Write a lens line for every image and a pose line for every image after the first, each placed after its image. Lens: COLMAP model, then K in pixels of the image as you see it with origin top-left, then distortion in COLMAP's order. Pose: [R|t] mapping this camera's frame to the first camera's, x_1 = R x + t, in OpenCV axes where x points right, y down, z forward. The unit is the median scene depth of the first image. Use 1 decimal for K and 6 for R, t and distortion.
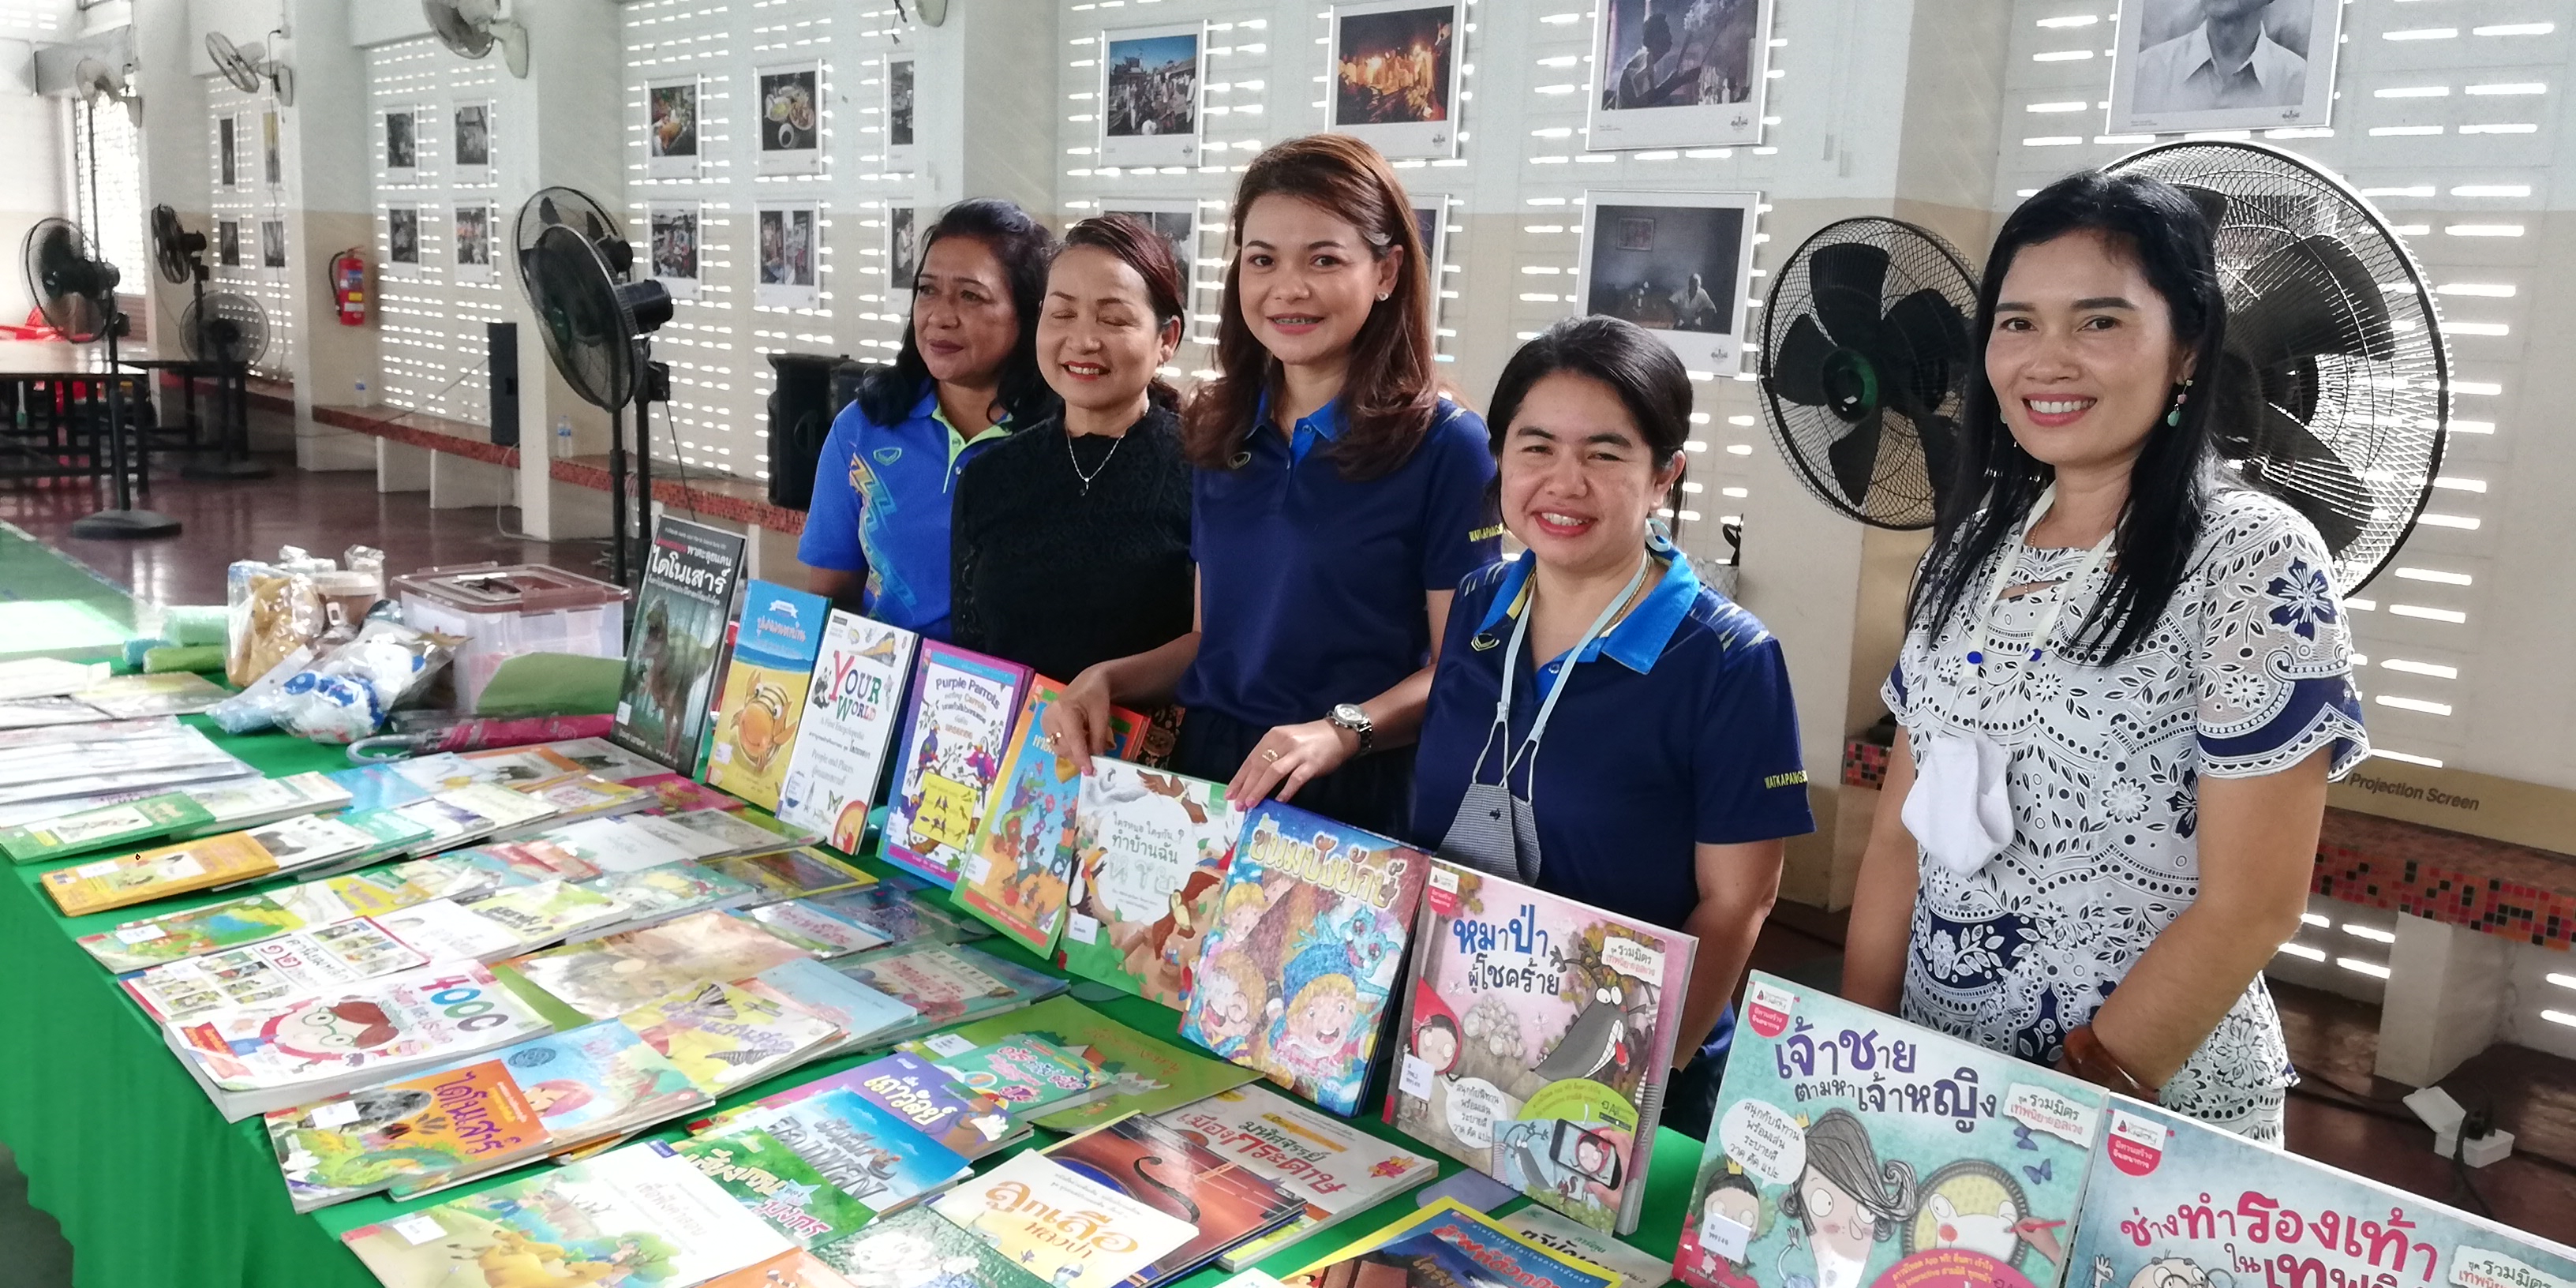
lens RADIAL K [[2024.1, 0, 1183.4], [0, 2024.1, 632.4], [0, 0, 1]] dist [0.088239, -0.122390]
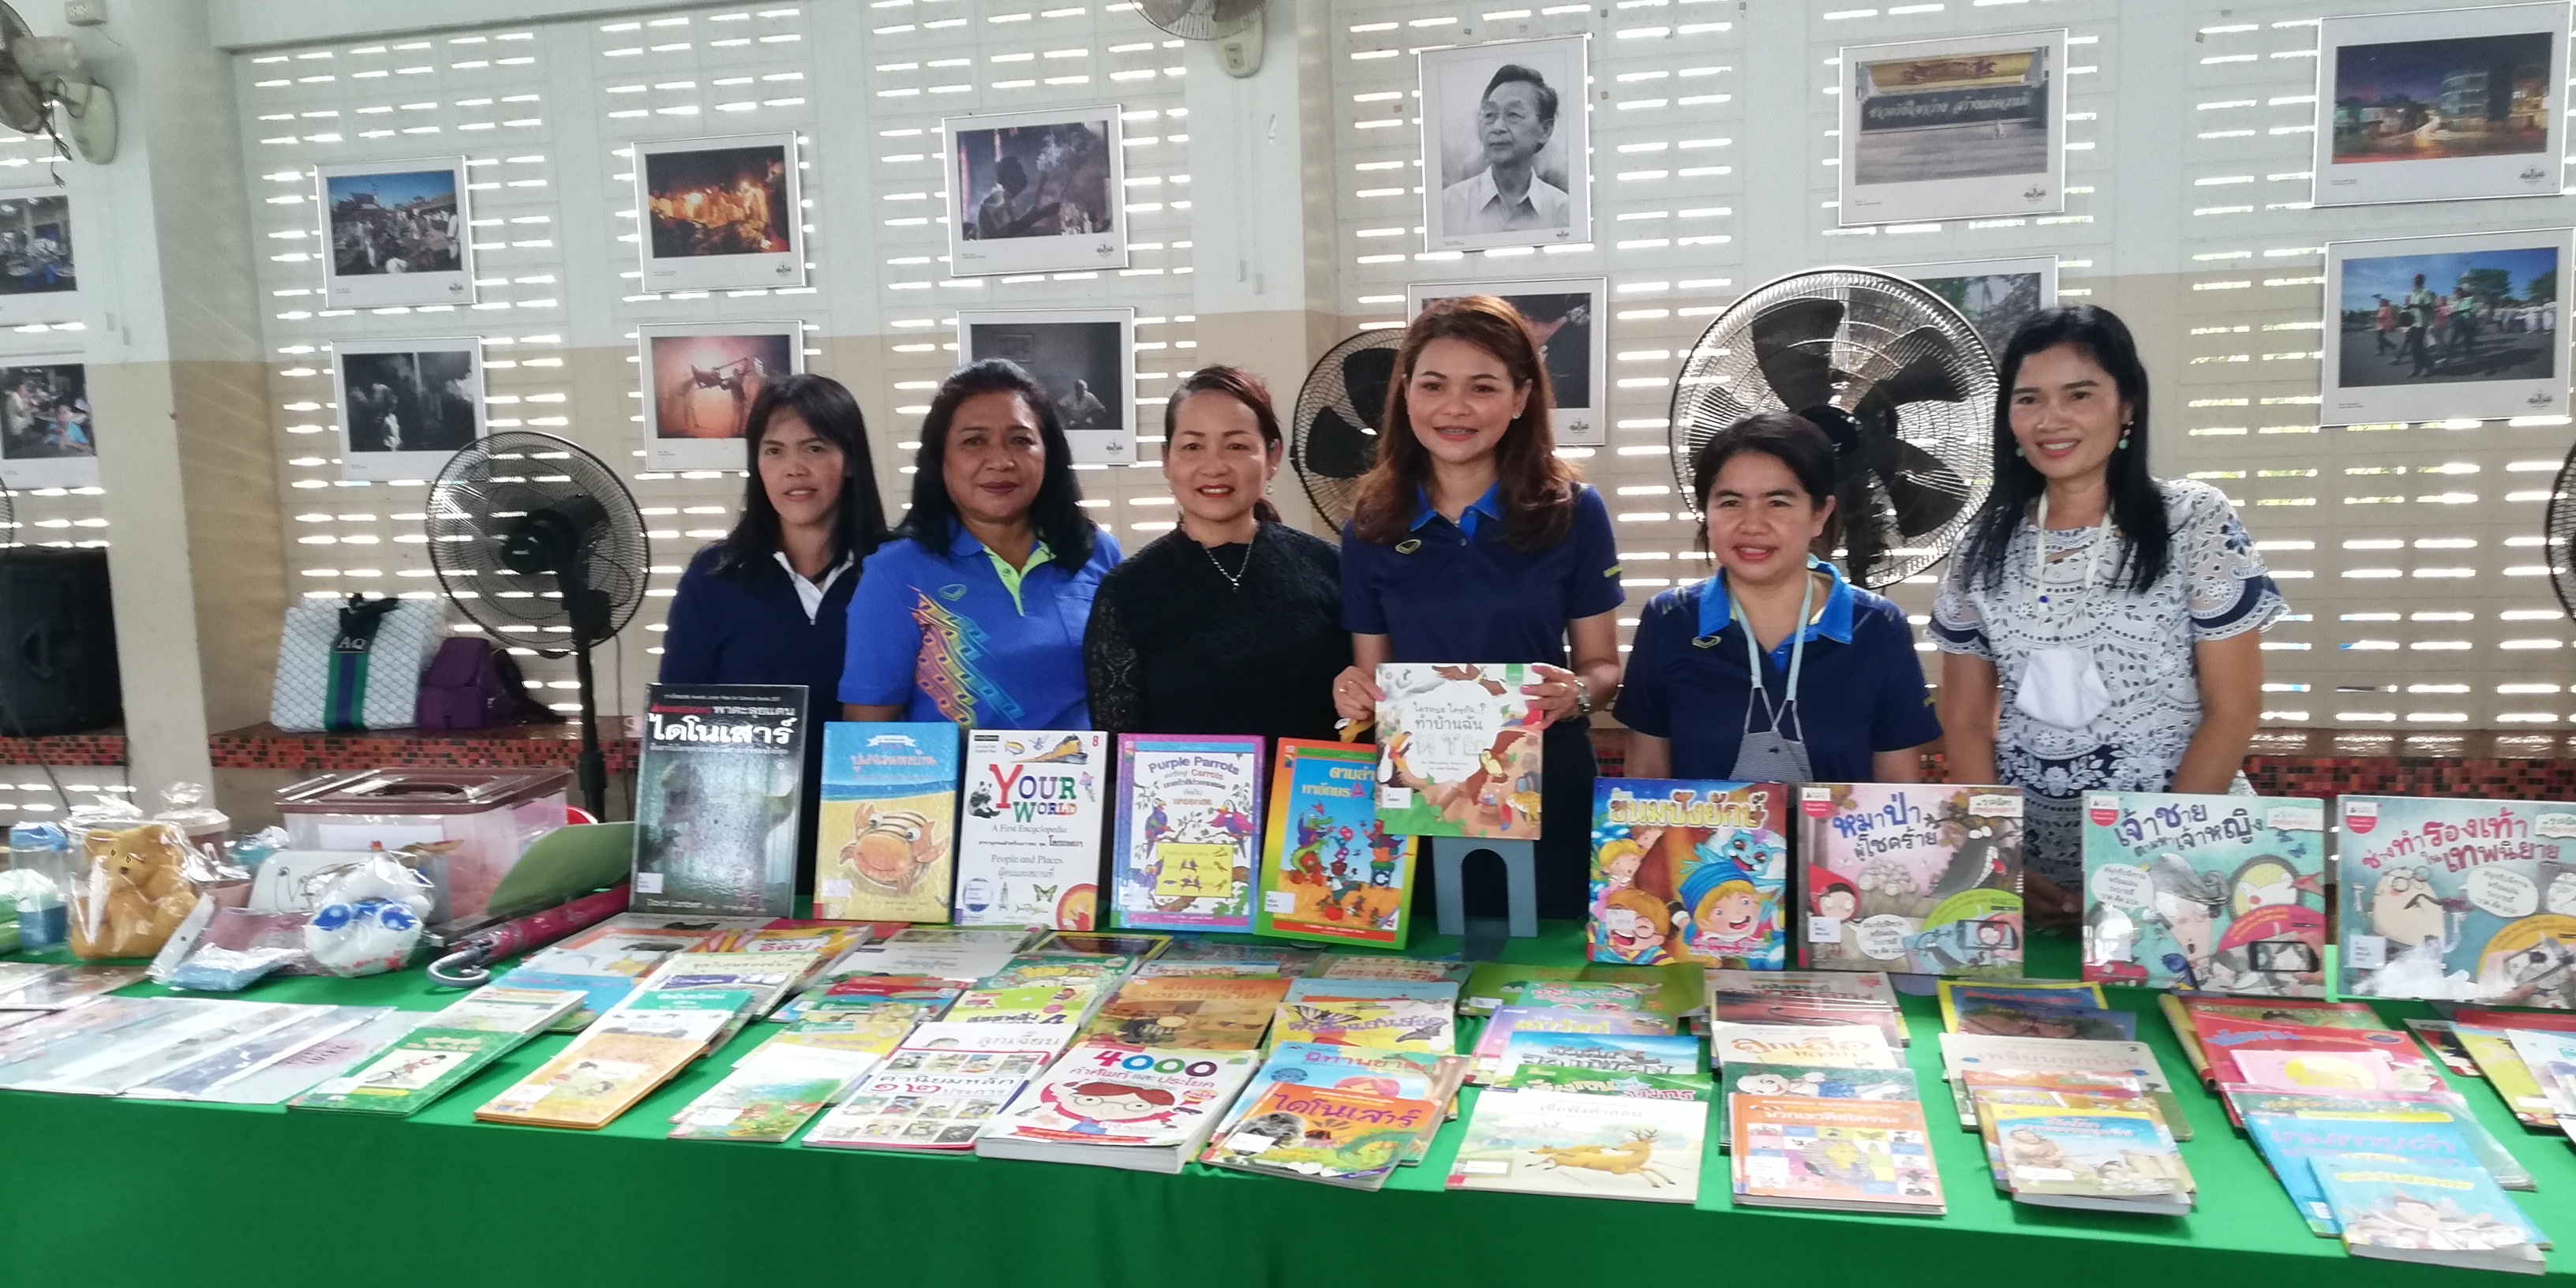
lens RADIAL K [[2045.8, 0, 1228.1], [0, 2045.8, 657.1], [0, 0, 1]] dist [0.063157, -0.094166]
pose [[0.827598, -0.141109, 0.543295, -1.041149], [0.162302, 0.986700, 0.009040, -0.060047], [-0.537344, 0.080696, 0.839493, -0.032323]]
